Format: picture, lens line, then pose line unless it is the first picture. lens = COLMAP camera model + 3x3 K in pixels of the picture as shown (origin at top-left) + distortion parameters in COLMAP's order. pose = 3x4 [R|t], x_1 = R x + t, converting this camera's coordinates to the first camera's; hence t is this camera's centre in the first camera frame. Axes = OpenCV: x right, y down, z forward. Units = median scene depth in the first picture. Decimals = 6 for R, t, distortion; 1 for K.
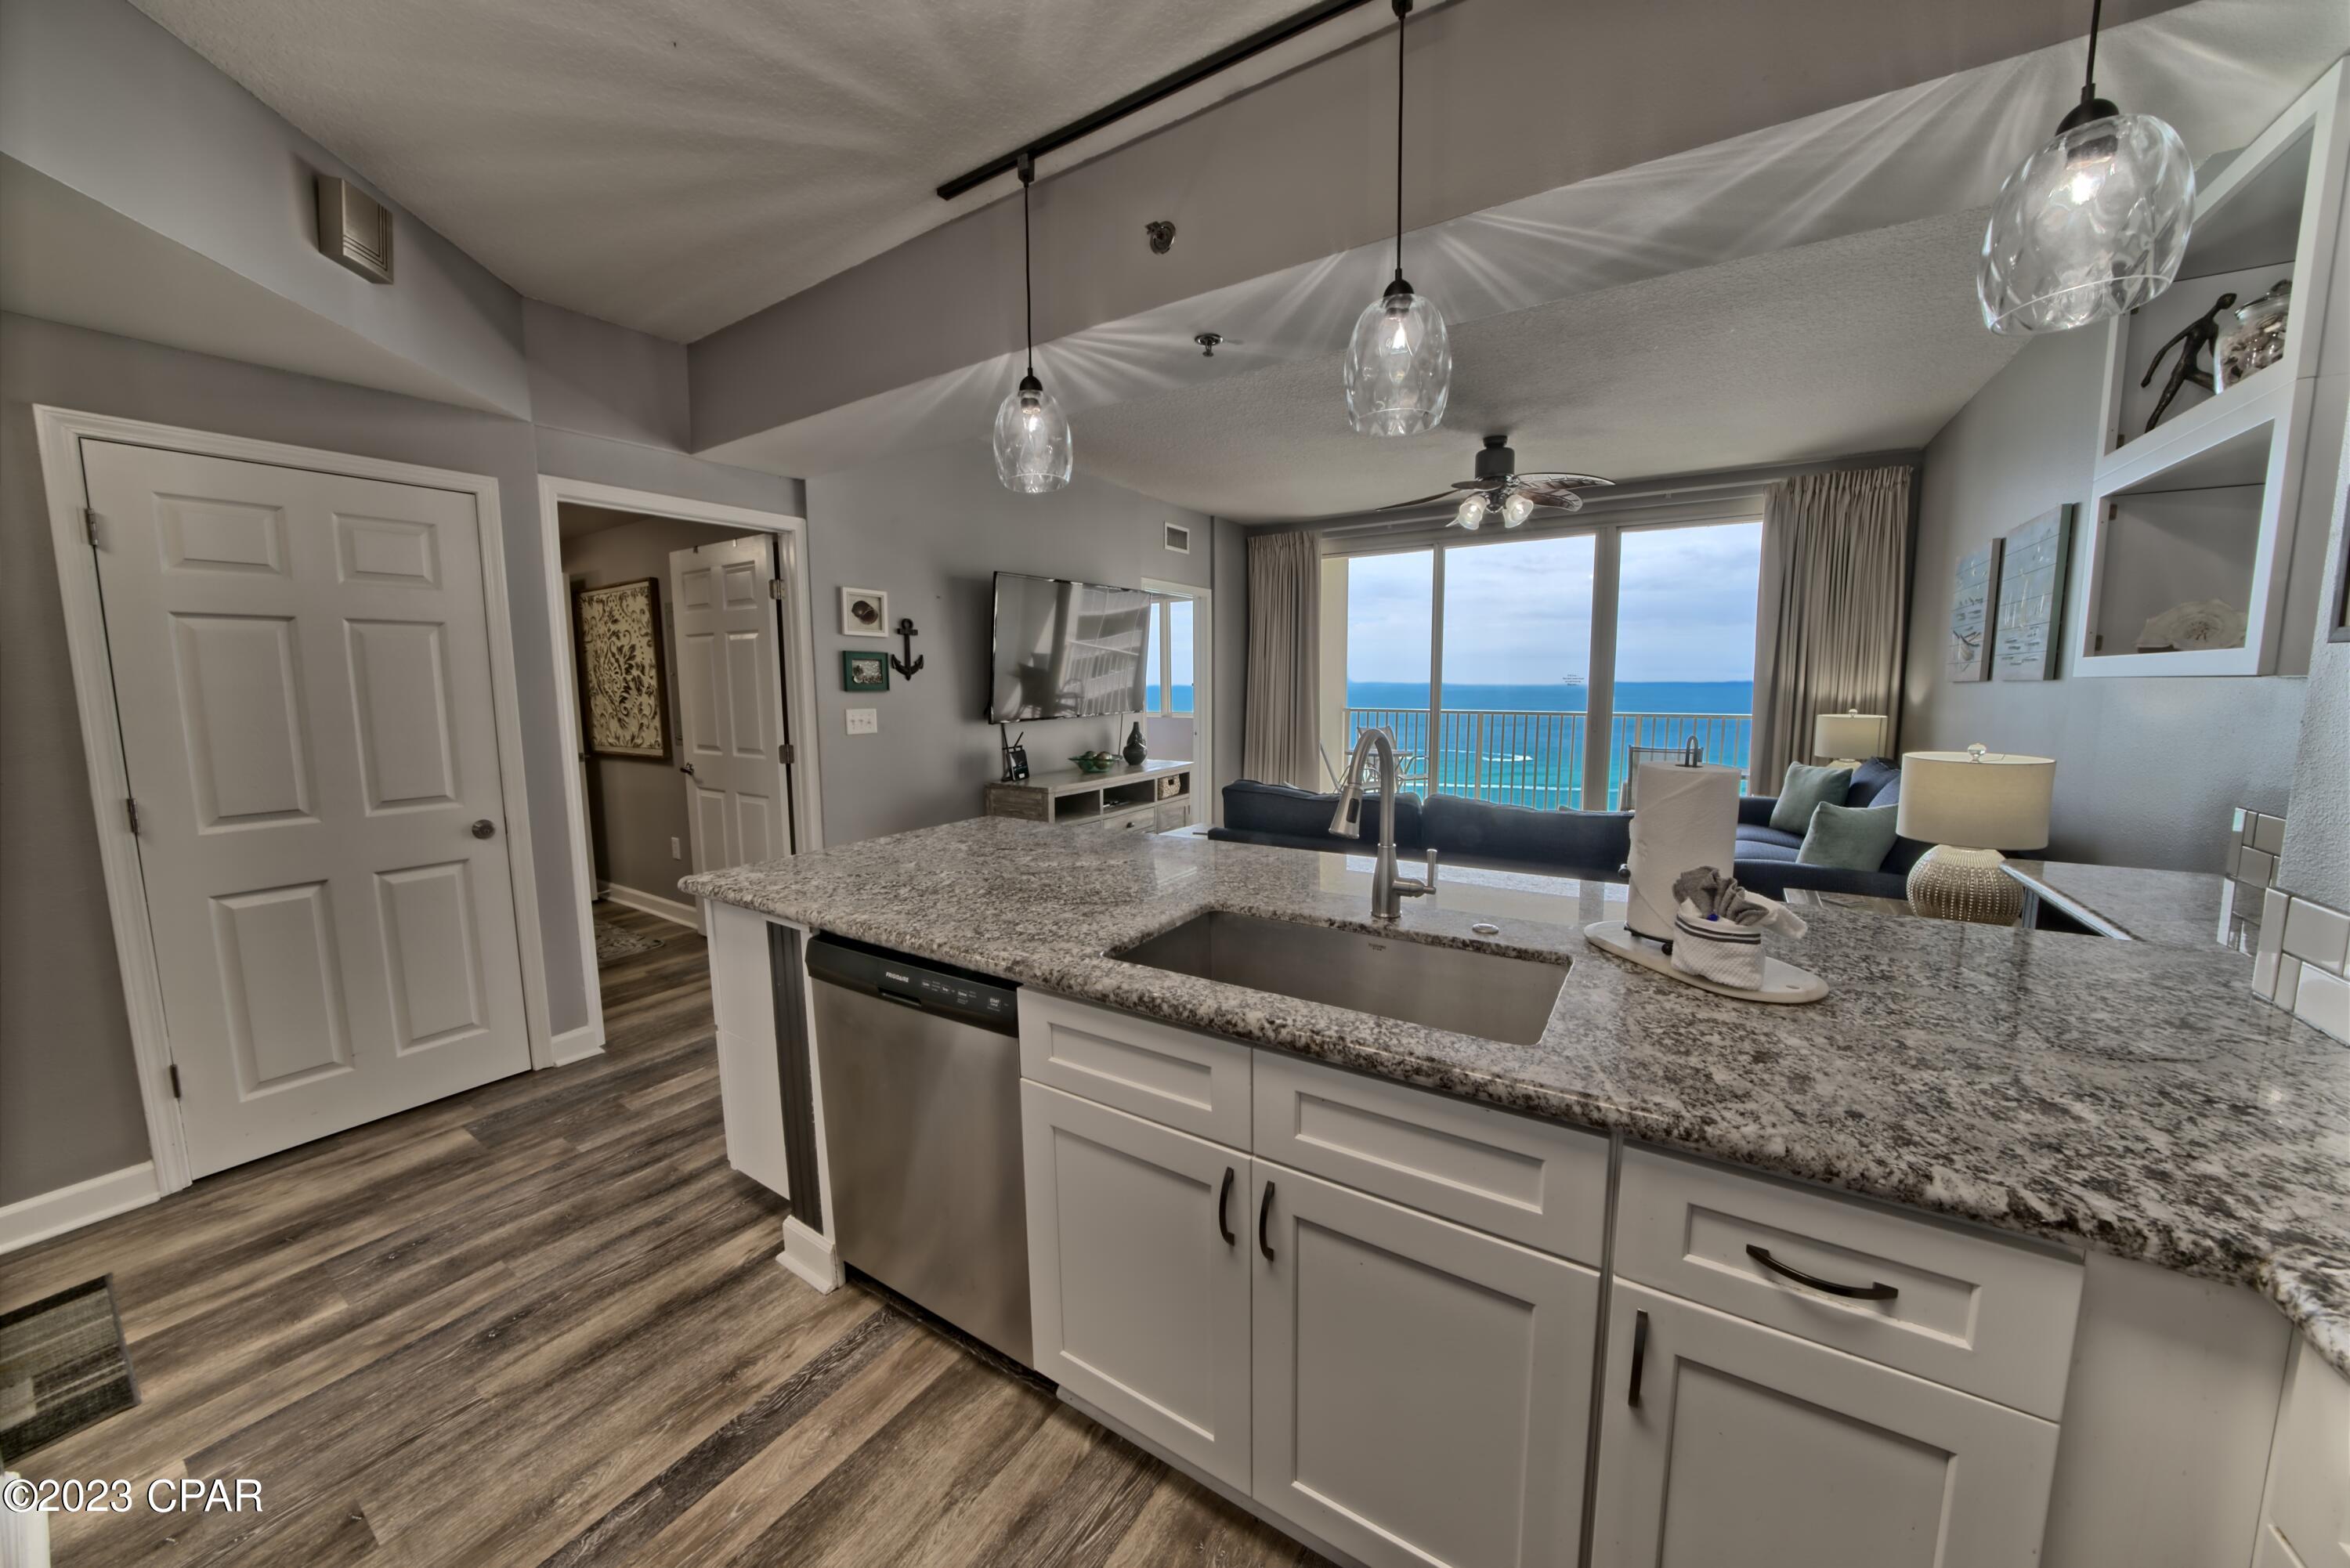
lens RADIAL K [[809.5, 0, 1177.3], [0, 809.5, 782.0], [0, 0, 1]] dist [-0.020523, 0.001838]
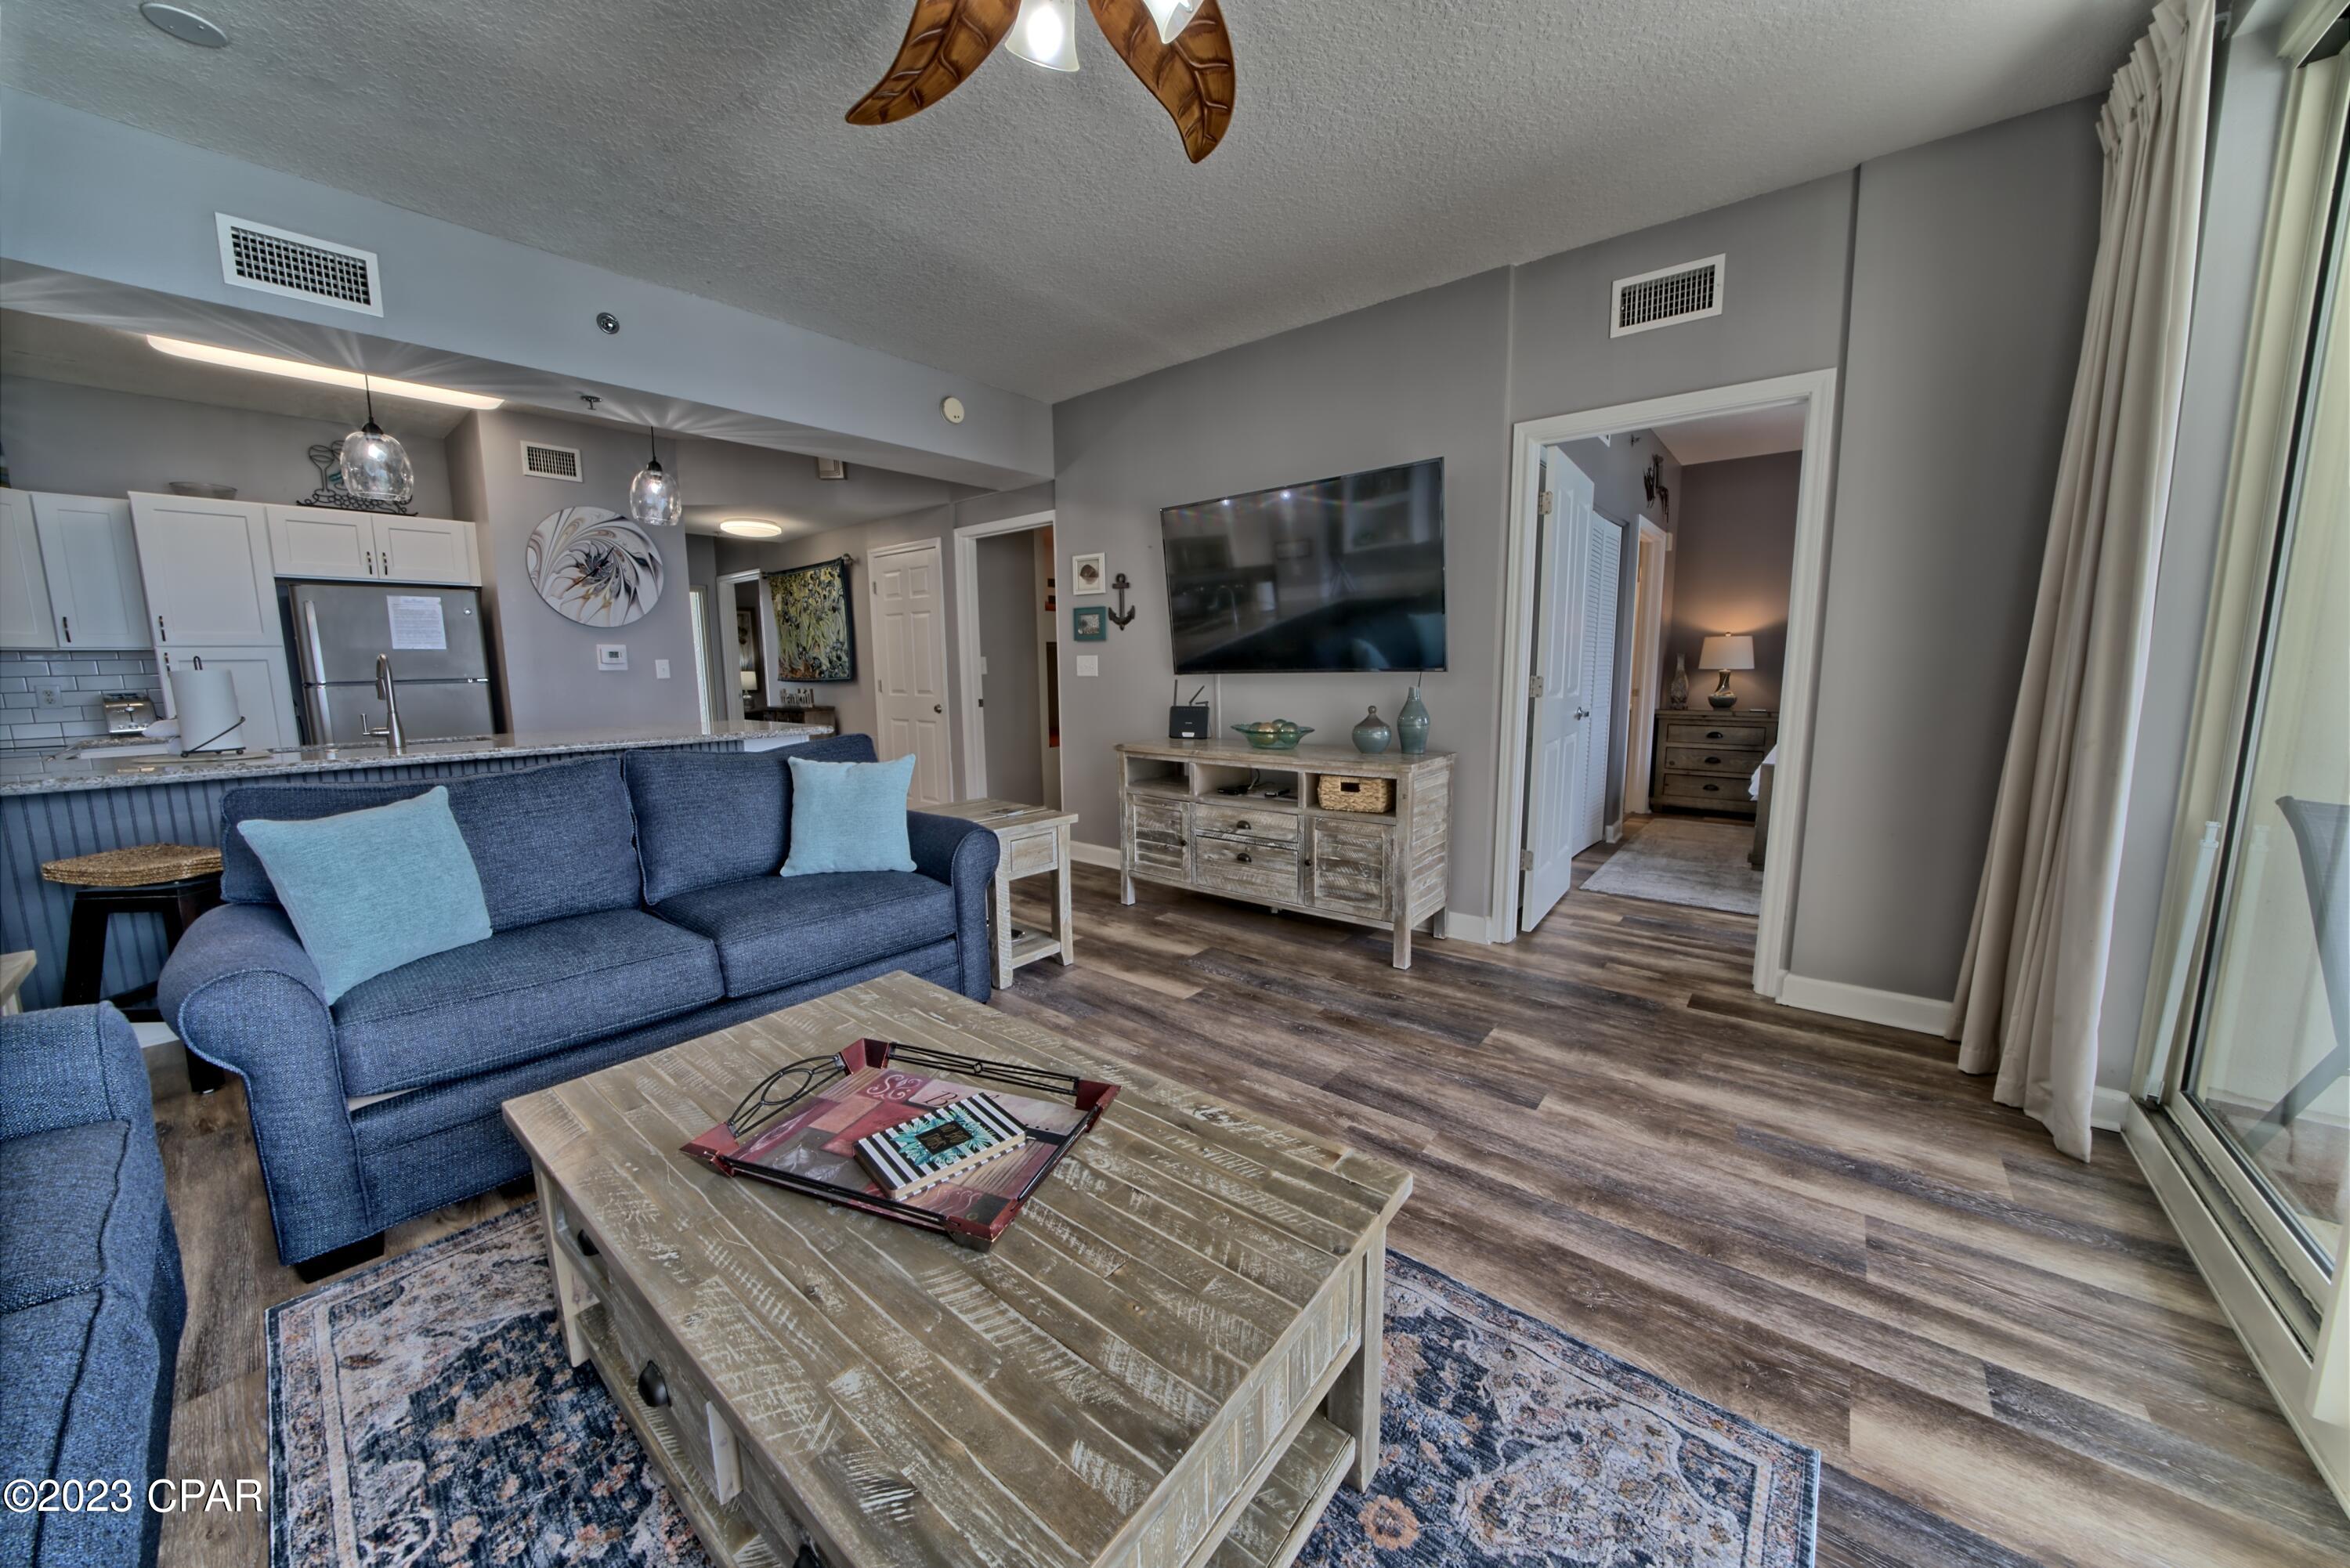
lens RADIAL K [[809.5, 0, 1164.3], [0, 809.5, 783.4], [0, 0, 1]] dist [-0.020523, 0.001838]
pose [[-0.119889, 0.151785, -0.981116, 0.783717], [-0.114308, 0.979561, 0.165513, -0.112537], [0.986185, 0.131993, -0.100088, 1.216625]]
